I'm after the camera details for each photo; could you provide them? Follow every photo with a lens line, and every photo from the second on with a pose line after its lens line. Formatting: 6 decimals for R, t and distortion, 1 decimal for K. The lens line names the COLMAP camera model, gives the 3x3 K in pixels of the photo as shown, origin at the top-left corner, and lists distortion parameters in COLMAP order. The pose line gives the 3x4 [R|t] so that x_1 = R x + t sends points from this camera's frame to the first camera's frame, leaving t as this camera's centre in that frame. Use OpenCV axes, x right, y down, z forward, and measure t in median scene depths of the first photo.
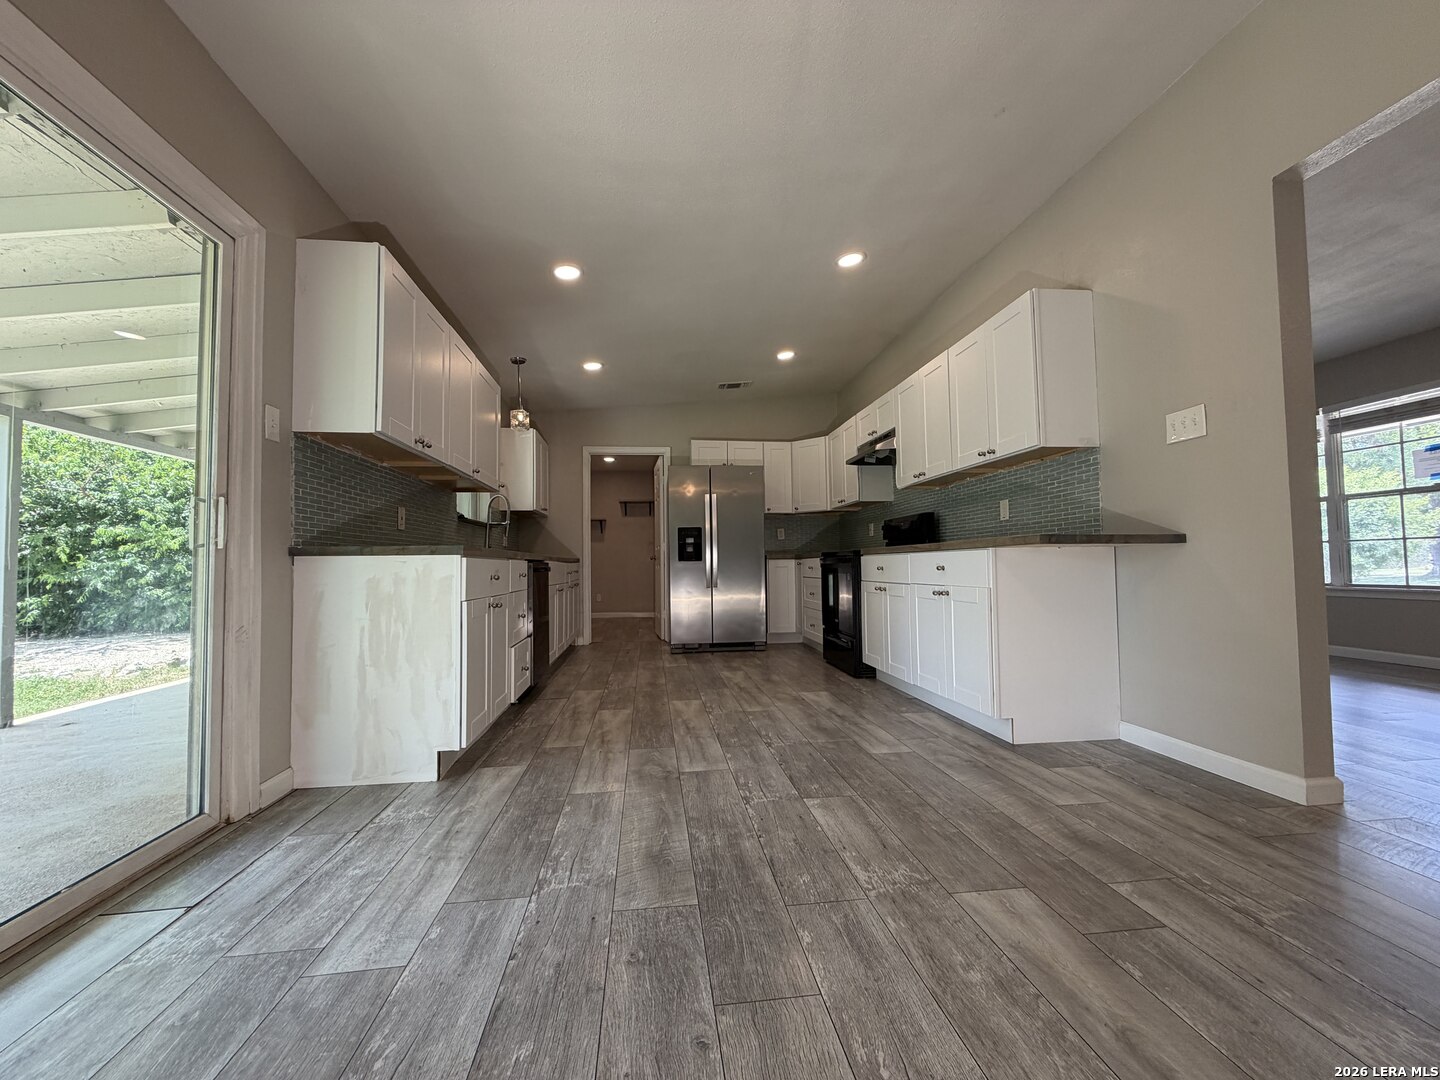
lens RADIAL K [[573.1, 0, 715.1], [0, 573.1, 541.1], [0, 0, 1]] dist [0.000182, 0.000300]
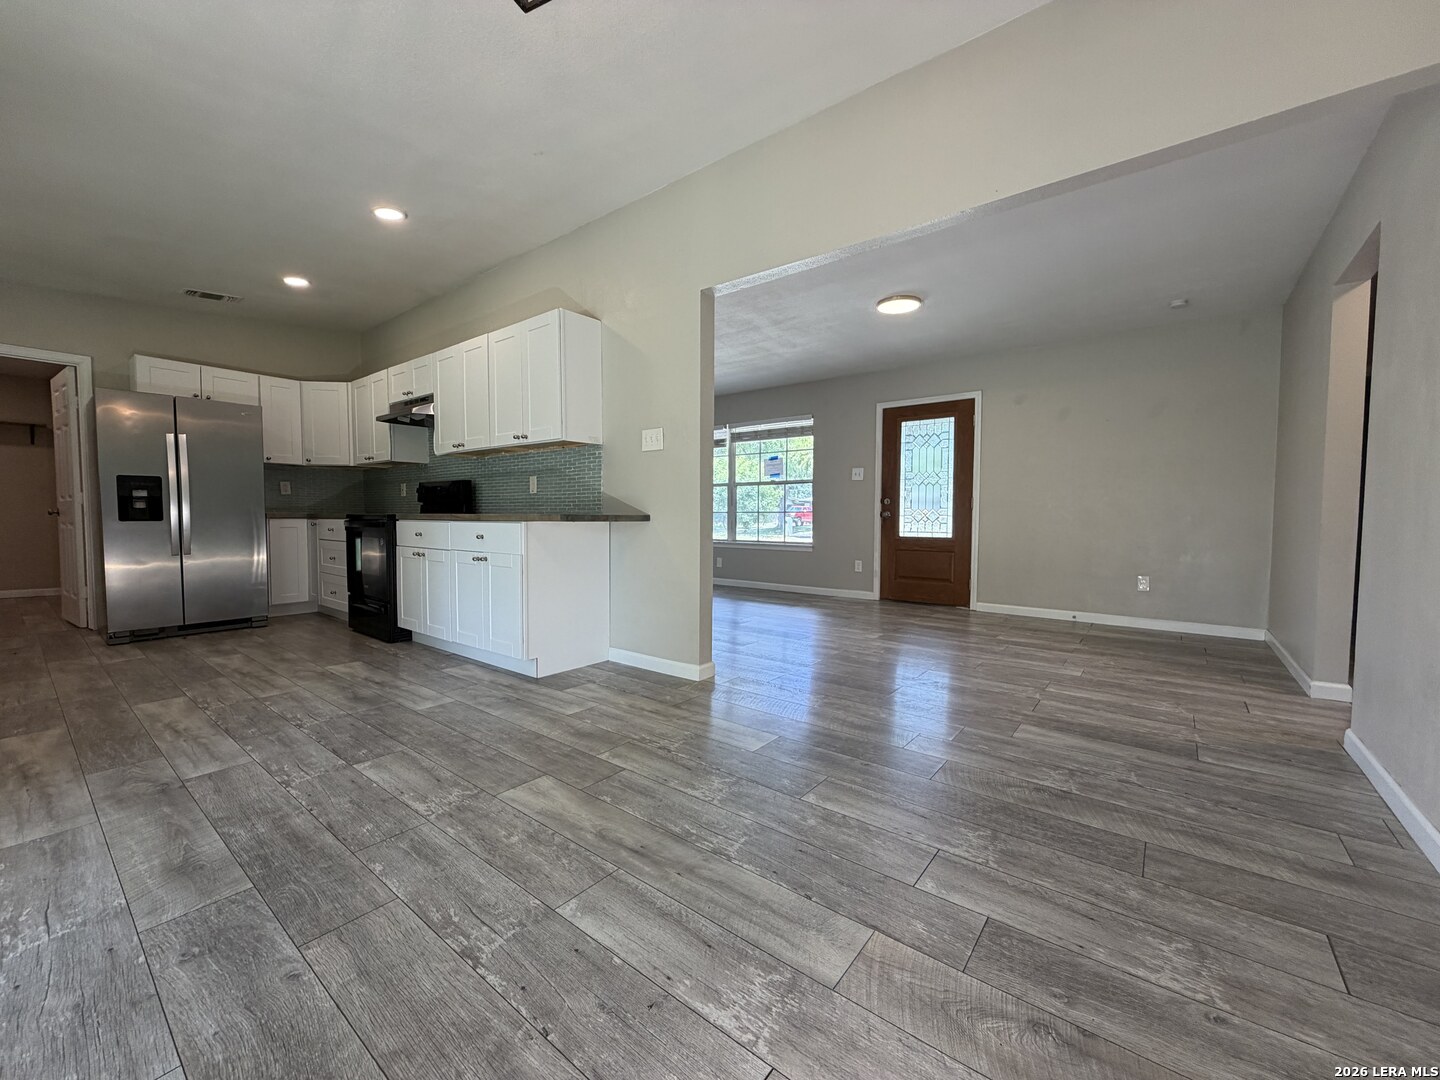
lens RADIAL K [[573.1, 0, 713.7], [0, 573.1, 542.5], [0, 0, 1]] dist [0.000182, 0.000300]
pose [[0.710376, -0.019049, 0.703564, -0.089624], [-0.043087, 0.996582, 0.070487, -0.050747], [-0.702502, -0.080387, 0.707127, -0.147069]]
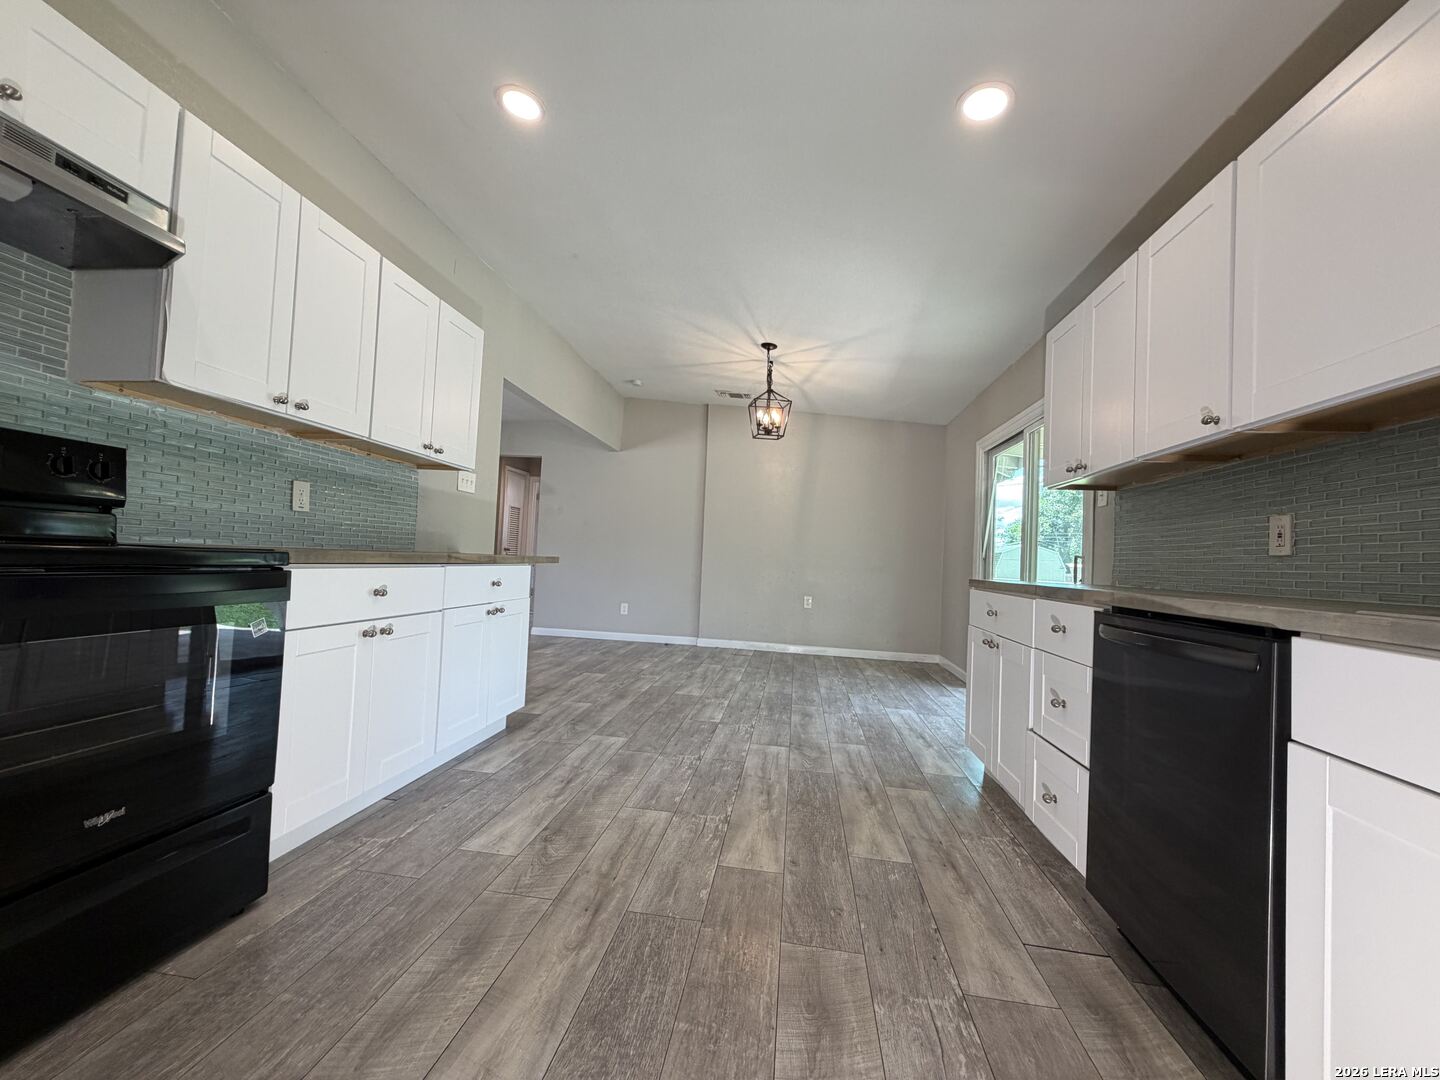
lens RADIAL K [[573.1, 0, 715.7], [0, 573.1, 542.9], [0, 0, 1]] dist [0.000182, 0.000300]
pose [[-0.966114, -0.023496, 0.257043, -0.212857], [-0.044461, 0.996112, -0.076055, 0.045439], [-0.254257, -0.084907, -0.963403, 2.221711]]
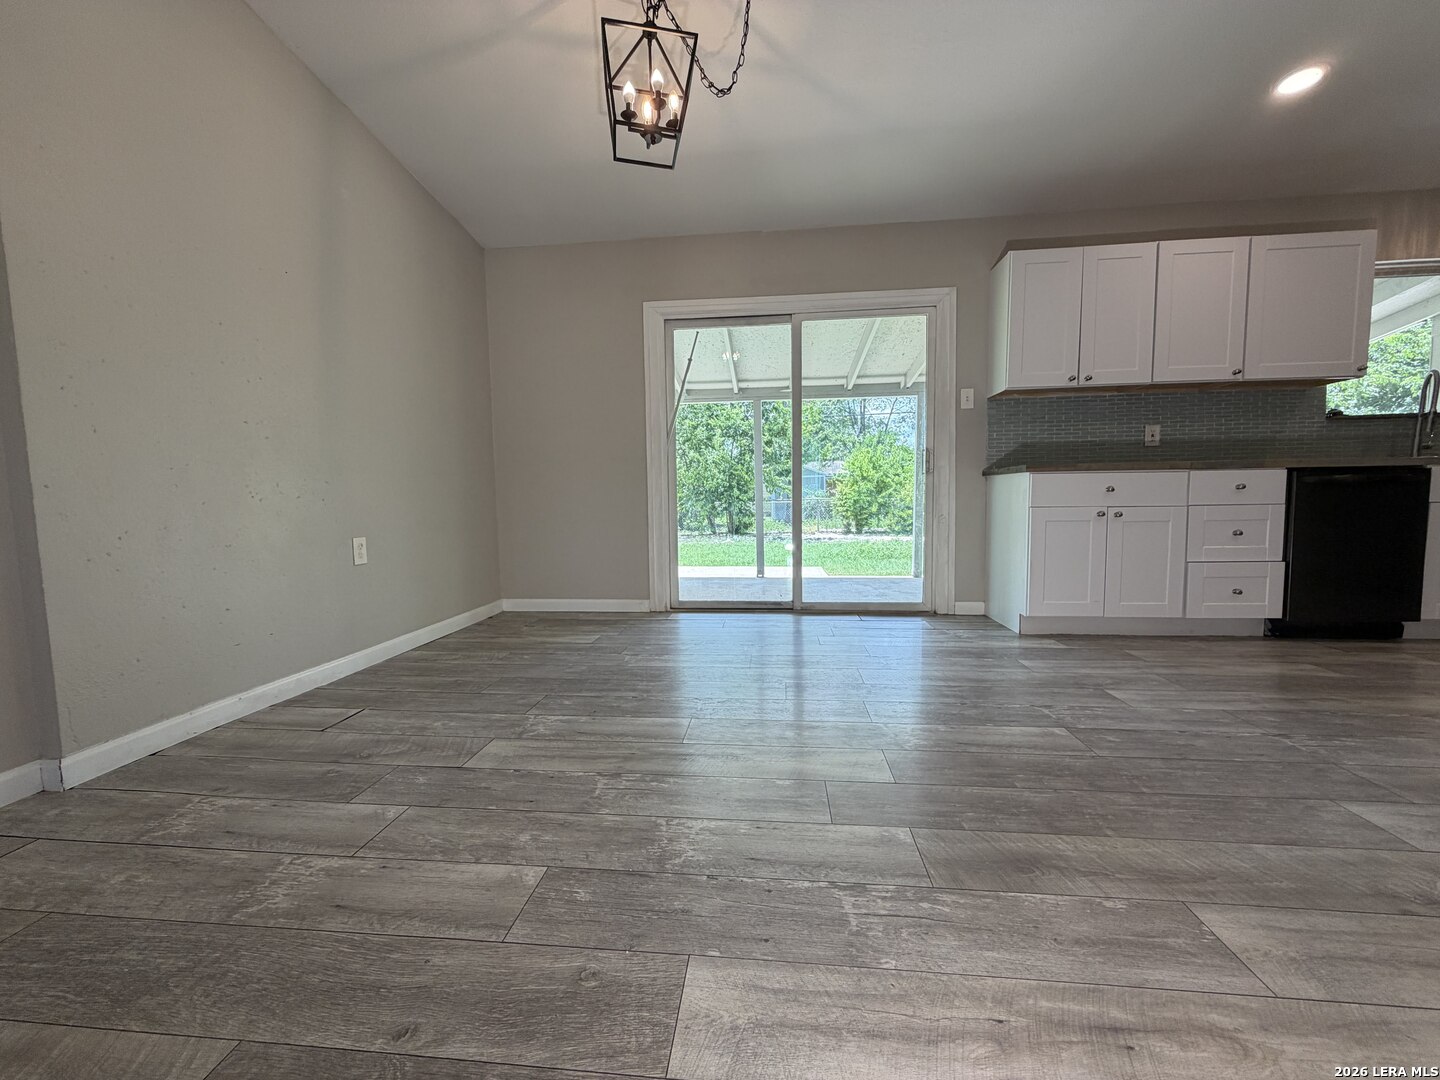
lens RADIAL K [[573.1, 0, 715.7], [0, 573.1, 541.2], [0, 0, 1]] dist [0.000182, 0.000300]
pose [[-0.218998, 0.089229, -0.971637, 0.962670], [0.059594, 0.995174, 0.077958, 0.034831], [0.973904, -0.040831, -0.223258, 0.558343]]
